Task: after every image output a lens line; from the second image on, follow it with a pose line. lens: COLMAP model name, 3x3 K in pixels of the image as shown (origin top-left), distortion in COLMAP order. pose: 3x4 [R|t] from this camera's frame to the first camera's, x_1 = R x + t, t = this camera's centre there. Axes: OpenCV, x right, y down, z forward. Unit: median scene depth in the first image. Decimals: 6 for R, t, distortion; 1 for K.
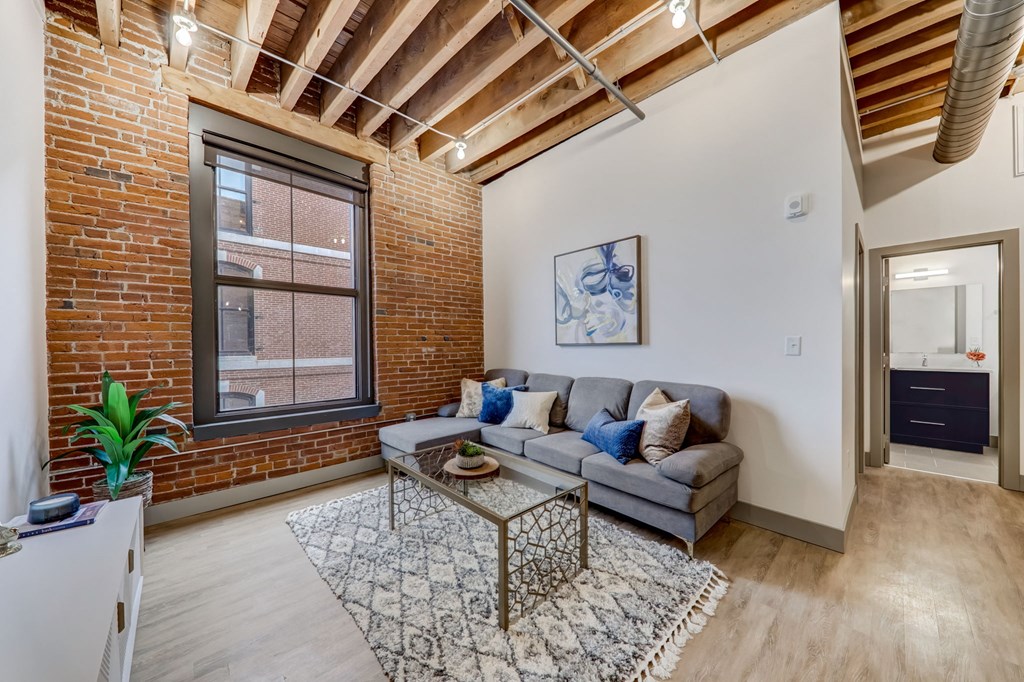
lens RADIAL K [[365.7, 0, 512.5], [0, 365.7, 344.7], [0, 0, 1]] dist [-0.003127, -0.000884]
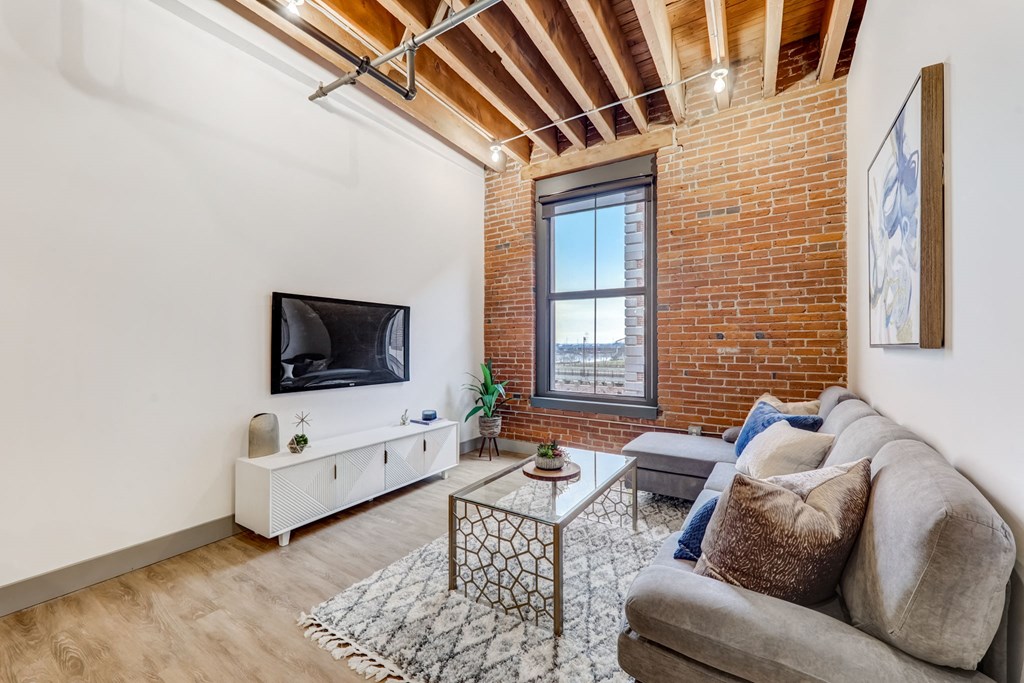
lens RADIAL K [[425.9, 0, 511.5], [0, 425.9, 339.7], [0, 0, 1]] dist [-0.001068, 0.000253]
pose [[0.196238, 0.000050, -0.980556, 0.604623], [-0.001929, 0.999998, -0.000336, -0.008166], [0.980554, 0.001958, 0.196238, 0.411217]]
